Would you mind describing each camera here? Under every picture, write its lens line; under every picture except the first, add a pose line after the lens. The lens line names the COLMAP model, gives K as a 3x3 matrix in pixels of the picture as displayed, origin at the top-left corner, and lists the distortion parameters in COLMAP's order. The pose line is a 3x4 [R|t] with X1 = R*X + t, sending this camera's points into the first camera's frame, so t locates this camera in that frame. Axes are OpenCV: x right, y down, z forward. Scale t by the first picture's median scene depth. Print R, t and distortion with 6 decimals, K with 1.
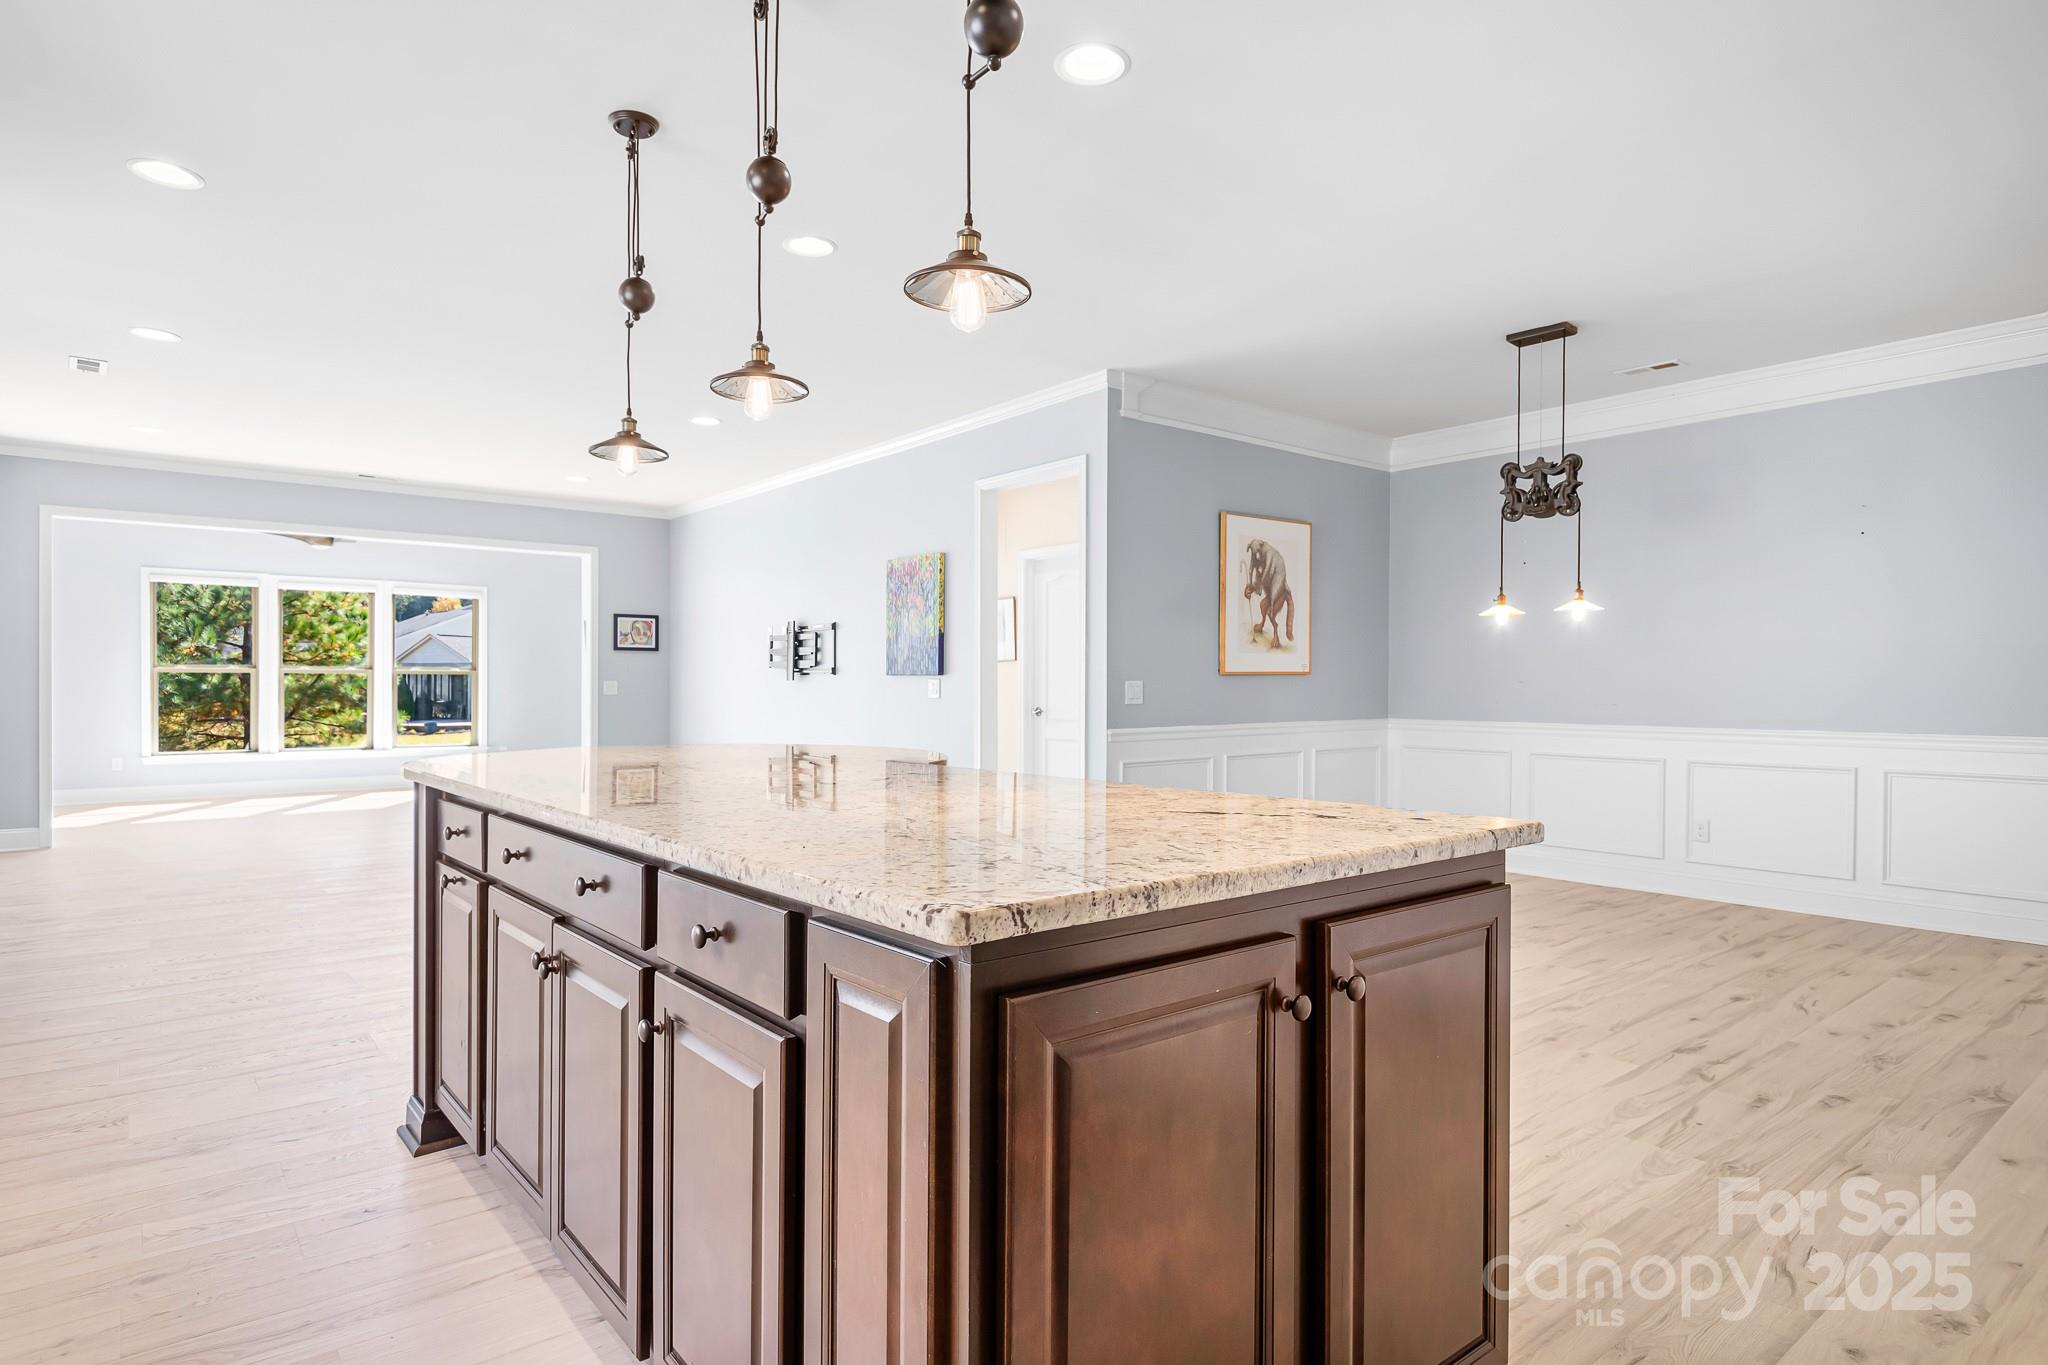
lens RADIAL K [[1099.4, 0, 1027.8], [0, 1099.4, 693.6], [0, 0, 1]] dist [0.029114, -0.021516]
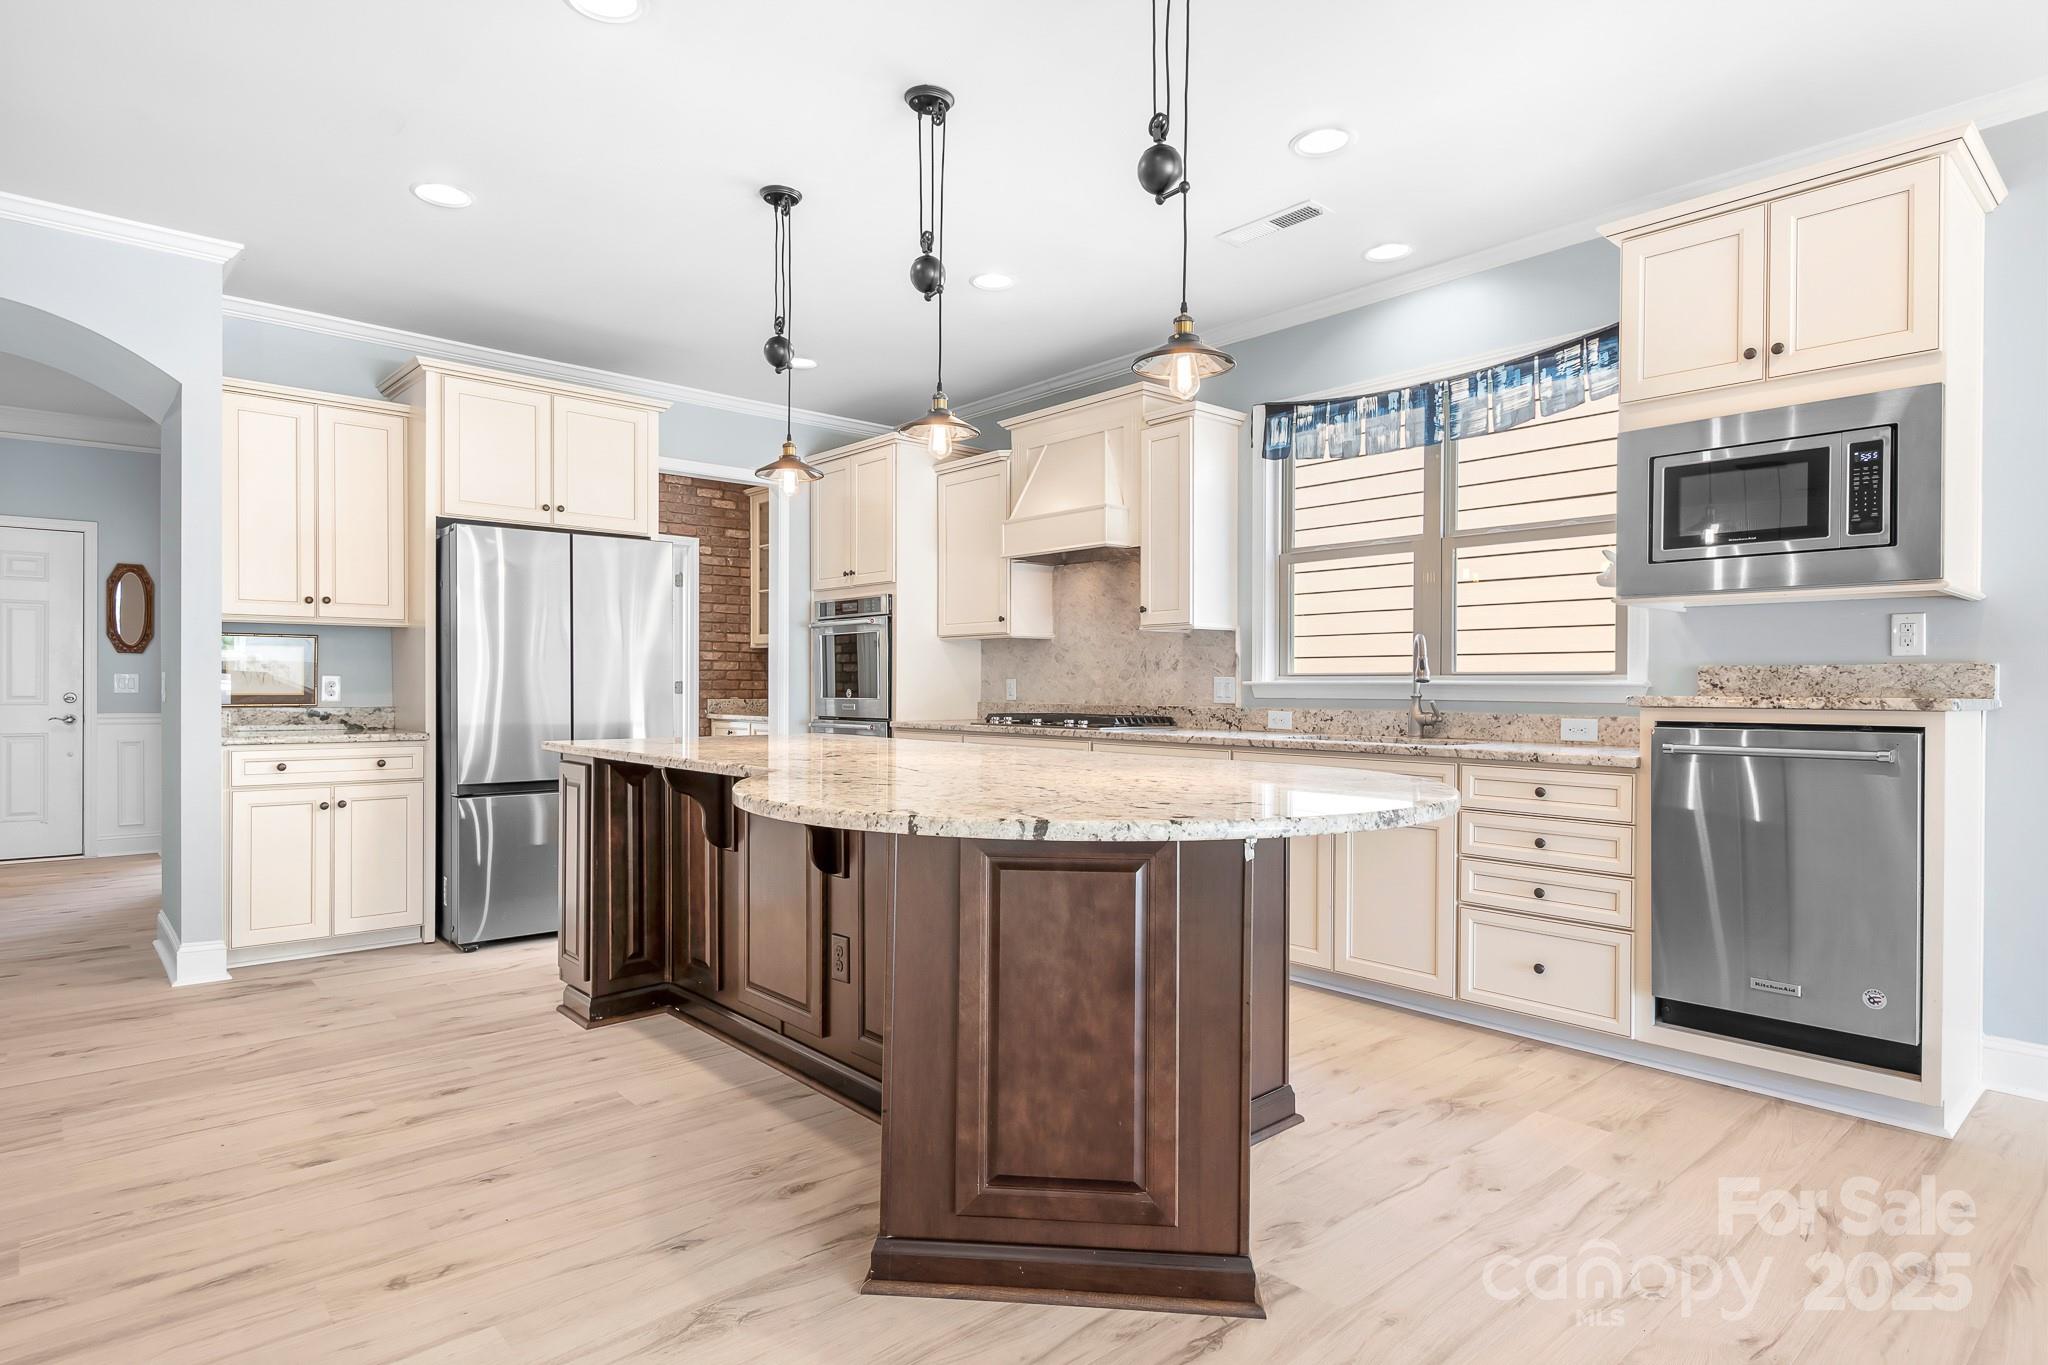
lens RADIAL K [[1099.4, 0, 1027.8], [0, 1099.4, 693.6], [0, 0, 1]] dist [0.029114, -0.021516]
pose [[-0.999028, -0.006564, -0.043582, -0.114056], [-0.007117, 0.999896, 0.012550, -0.004599], [0.043495, 0.012848, -0.998971, 0.868661]]
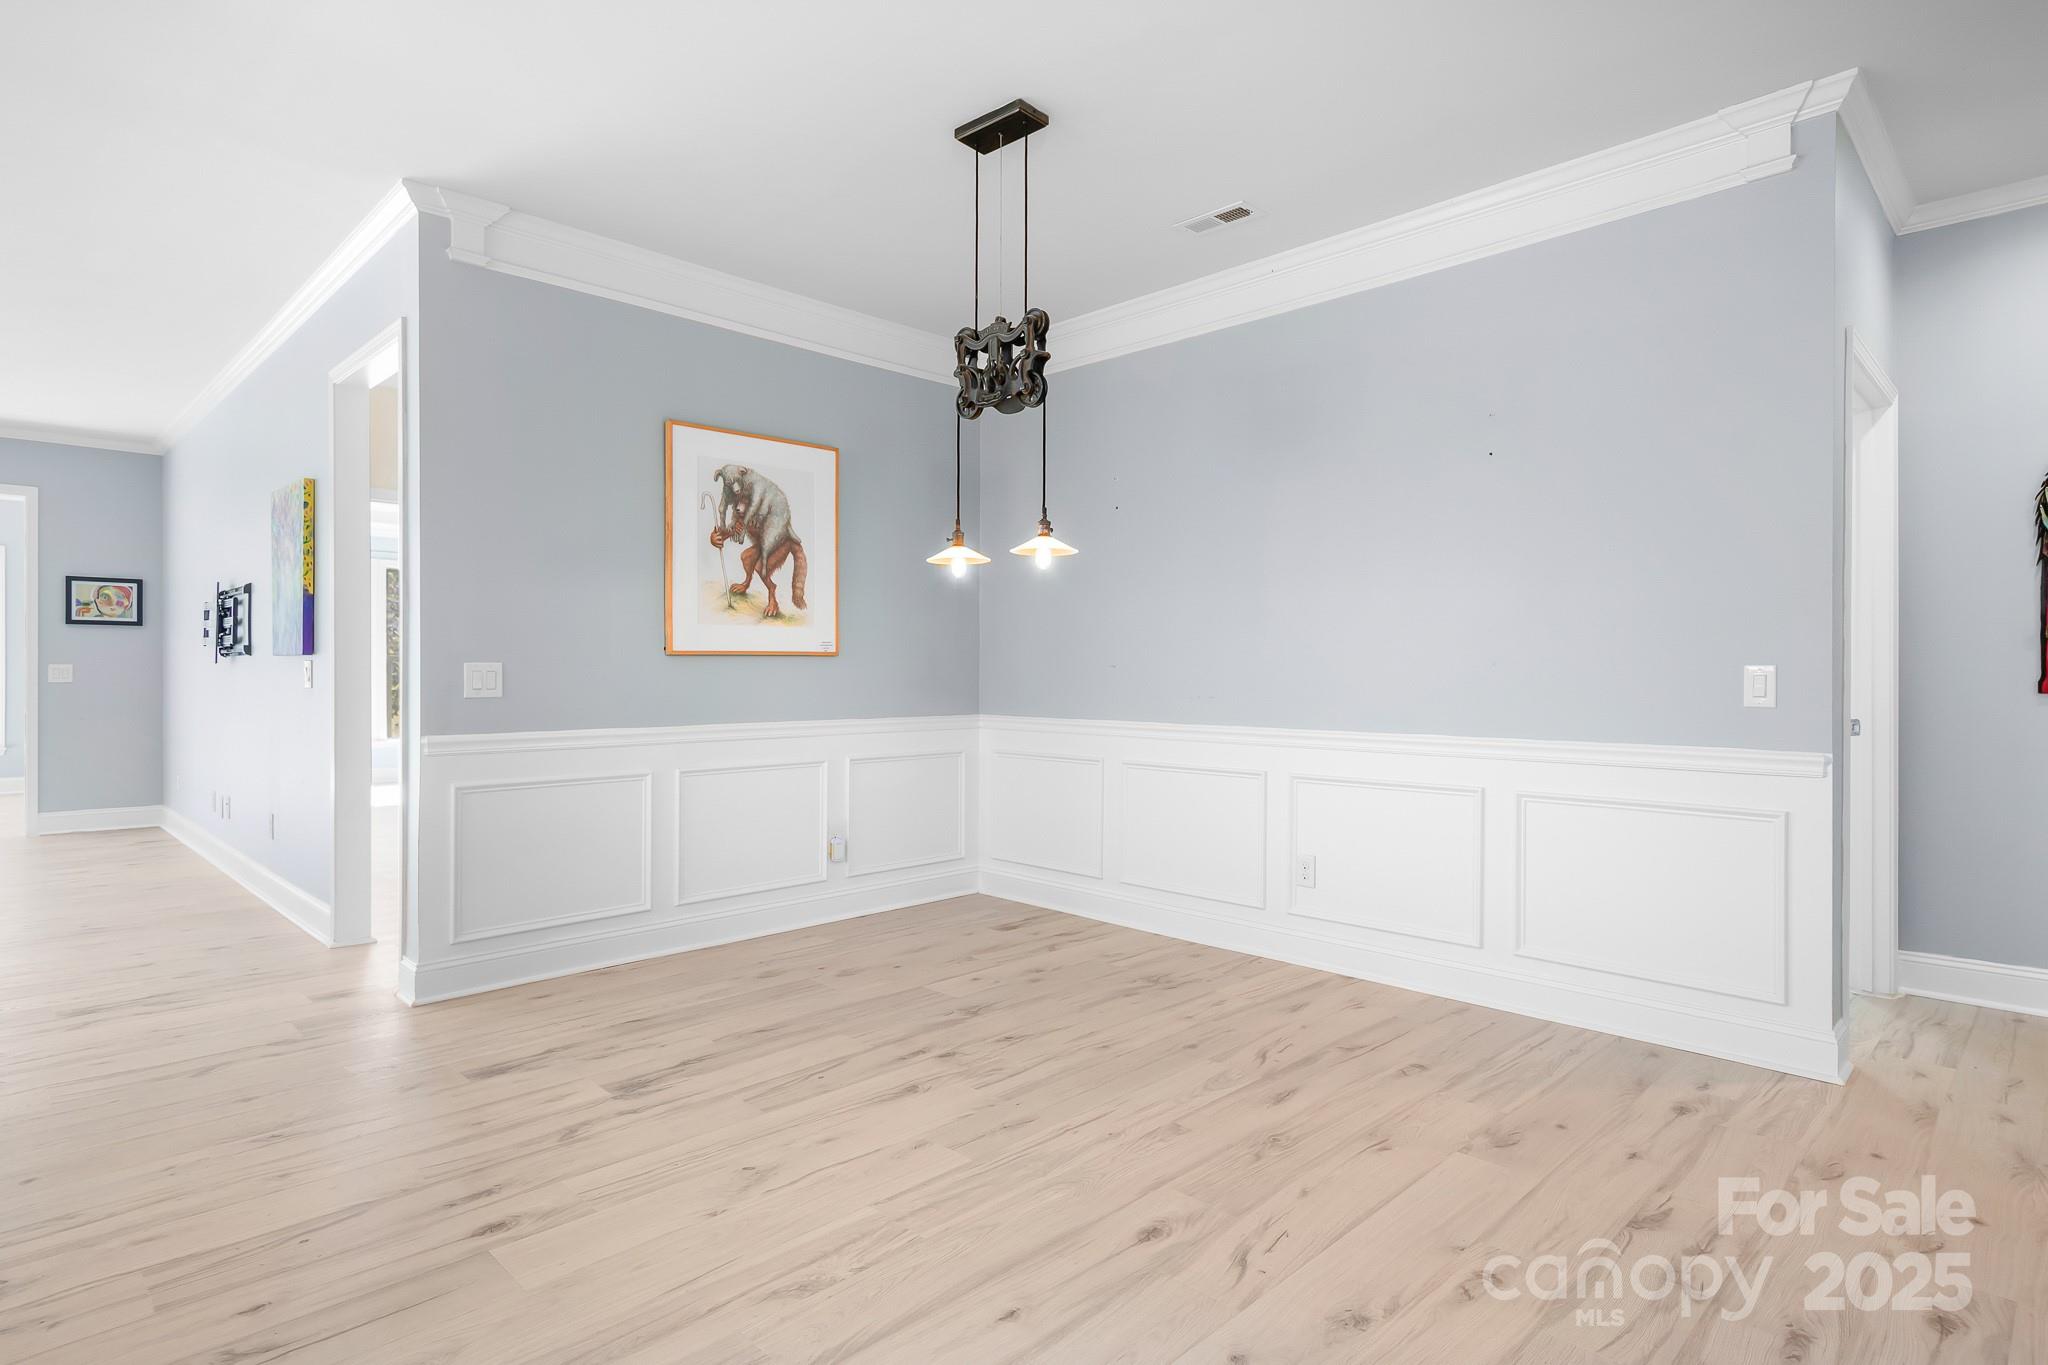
lens RADIAL K [[1076.6, 0, 1021.8], [0, 1076.6, 677.8], [0, 0, 1]] dist [0.021525, -0.001584]
pose [[0.995392, 0.000996, 0.095885, 0.328067], [-0.000730, 0.999996, -0.002801, -0.000714], [-0.095888, 0.002718, 0.995388, 0.292165]]
